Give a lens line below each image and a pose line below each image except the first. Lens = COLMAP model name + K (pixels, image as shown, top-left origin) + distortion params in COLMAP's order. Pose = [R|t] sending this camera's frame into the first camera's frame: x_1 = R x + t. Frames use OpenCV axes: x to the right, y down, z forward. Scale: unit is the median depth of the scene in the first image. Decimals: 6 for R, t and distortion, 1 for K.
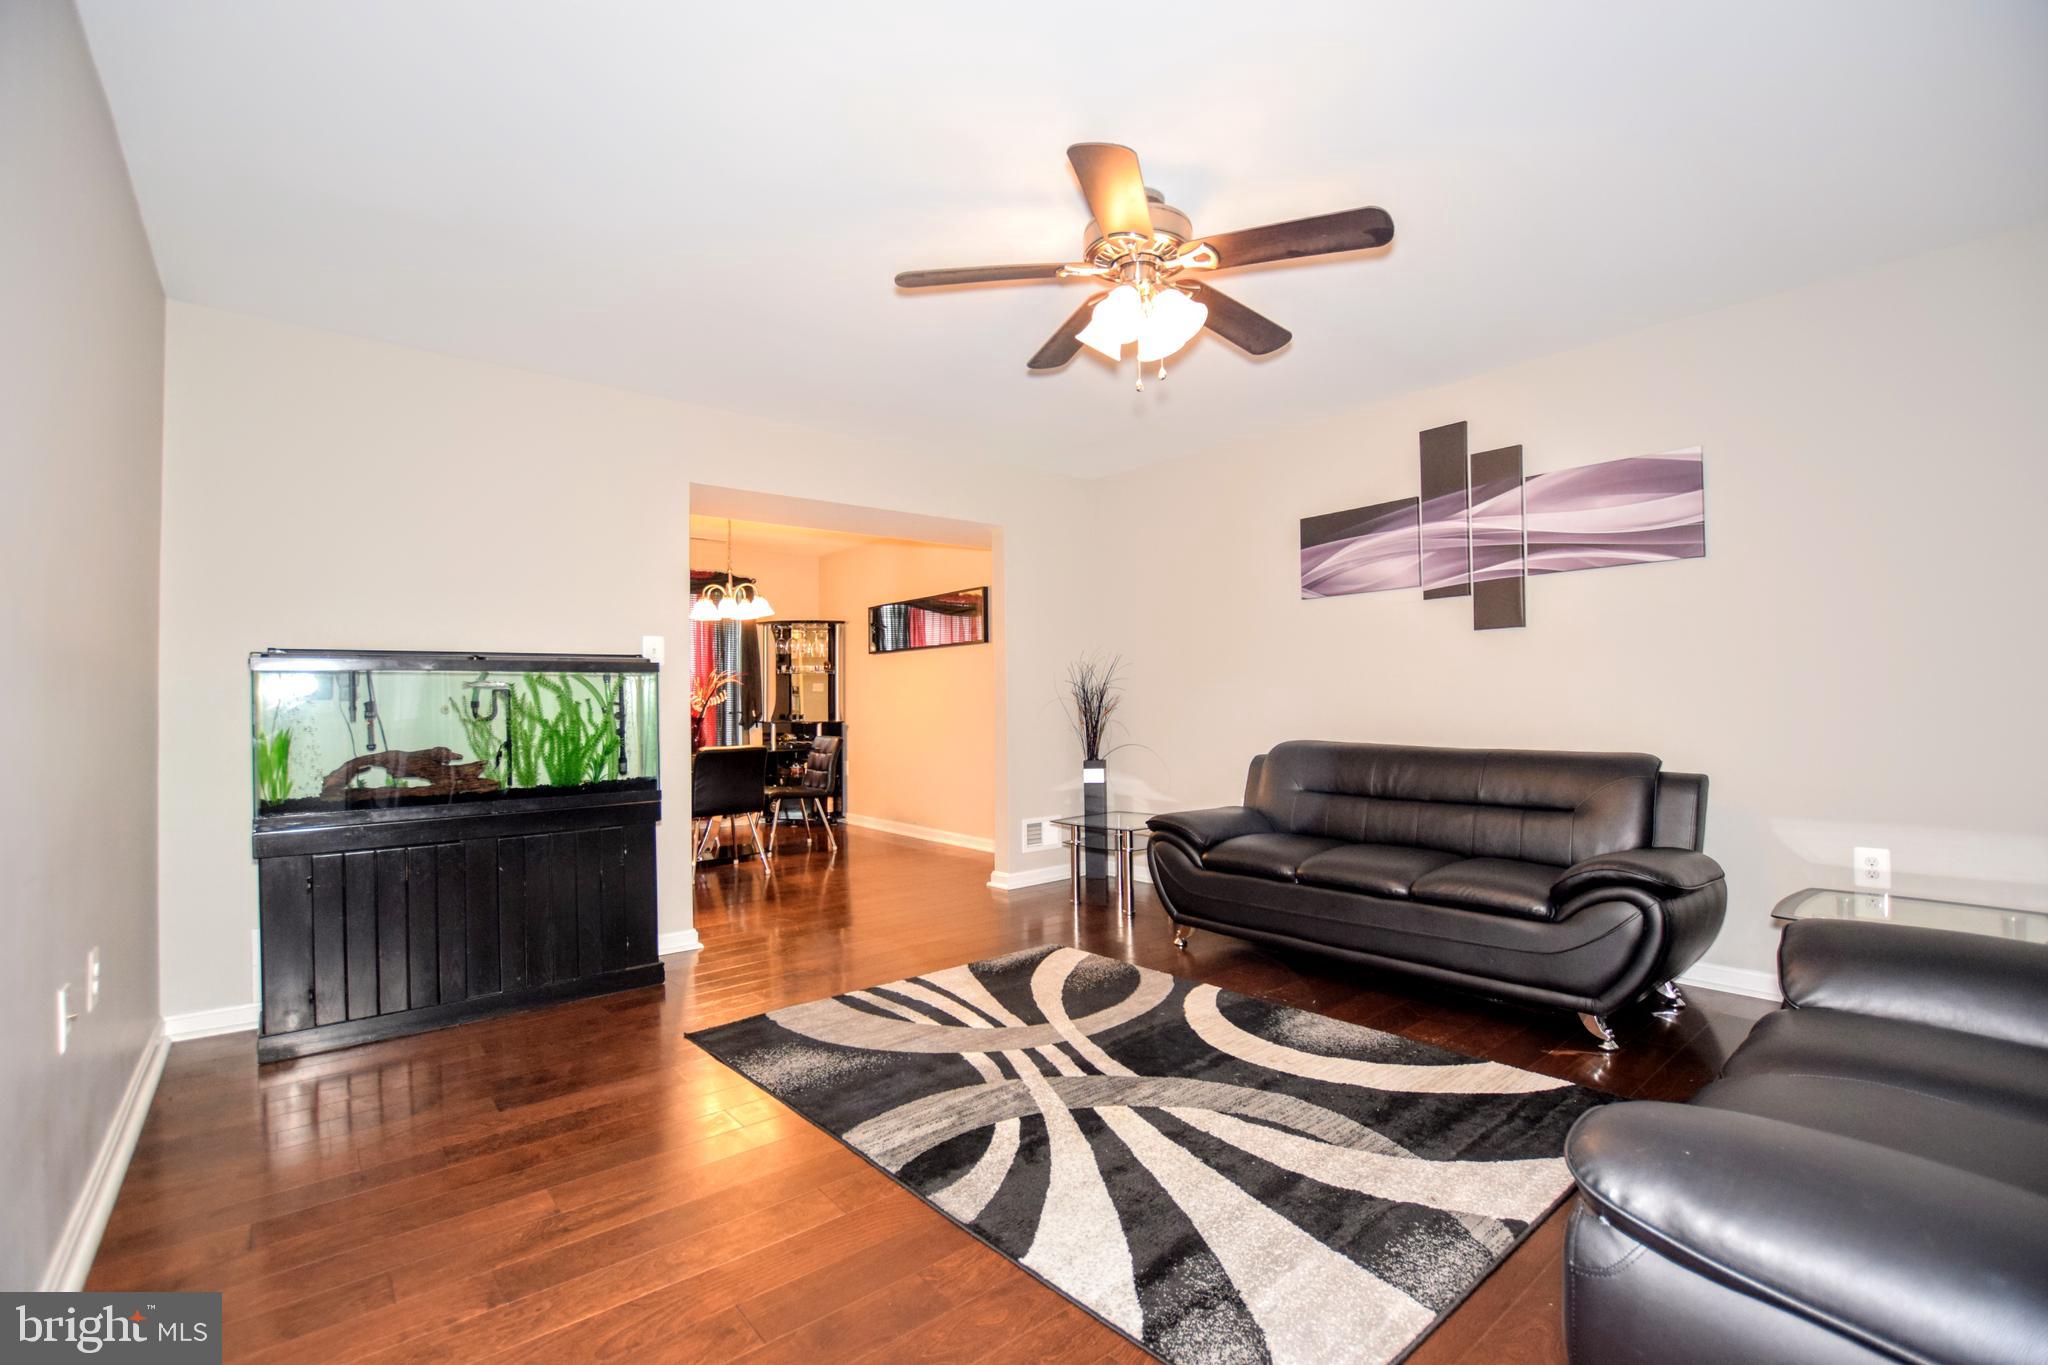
lens RADIAL K [[902.8, 0, 1025.2], [0, 902.8, 686.8], [0, 0, 1]] dist [-0.028362, 0.001837]
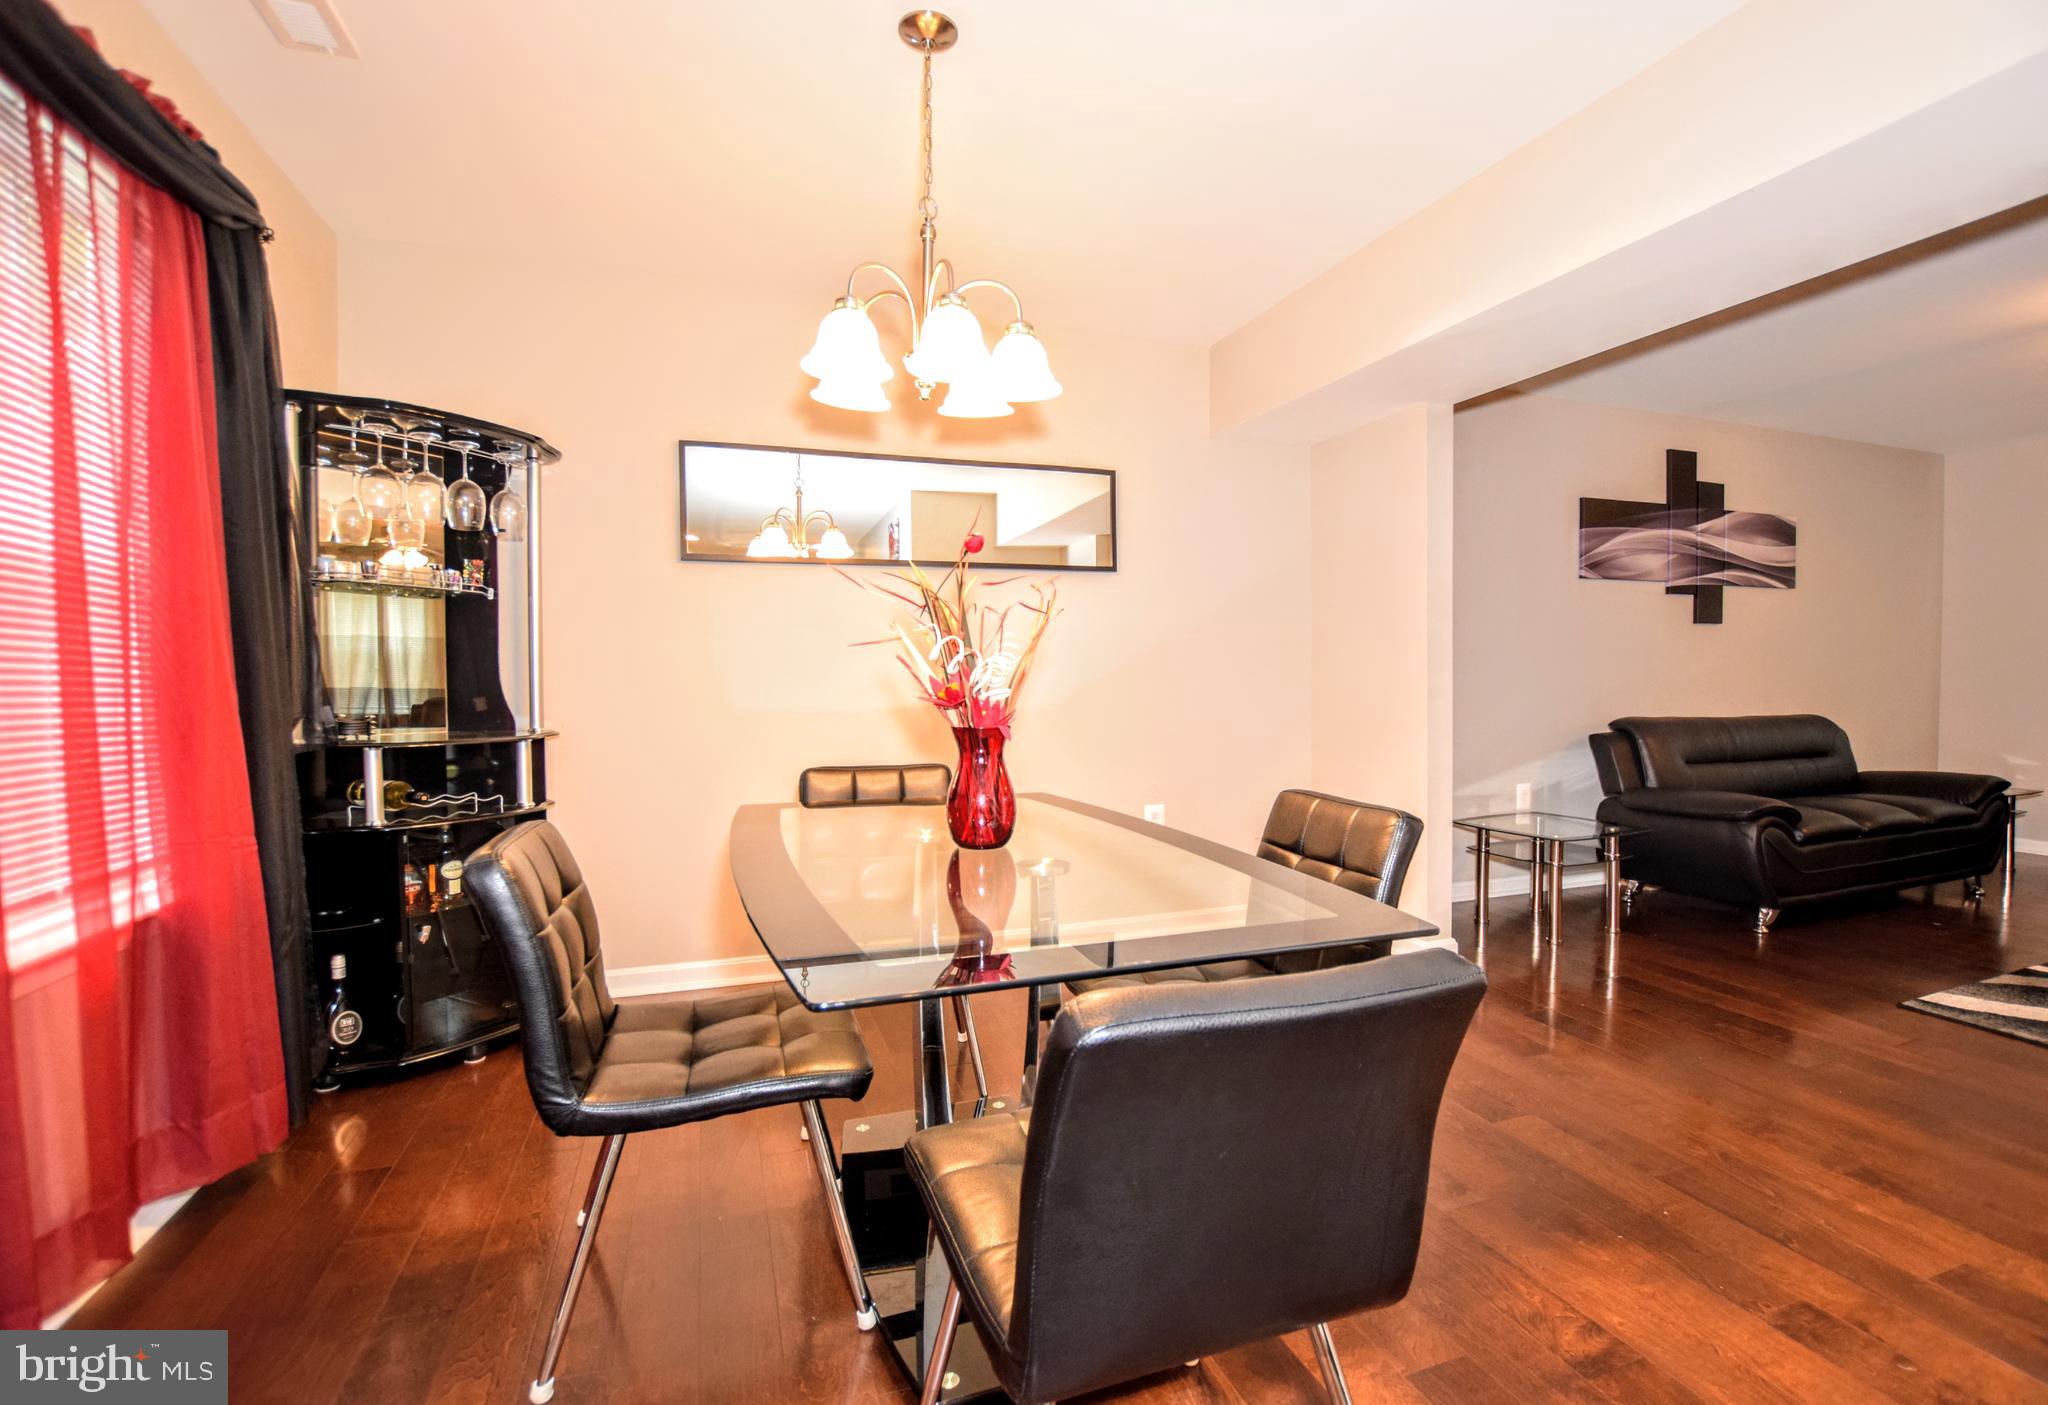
lens RADIAL K [[938.0, 0, 1024.0], [0, 938.0, 702.5], [0, 0, 1]] dist [-0.002149, -0.000238]
pose [[0.347662, -0.011511, 0.937549, -1.038329], [-0.020150, 0.999602, 0.019745, 0.039880], [-0.937404, -0.025757, 0.347291, 1.406450]]
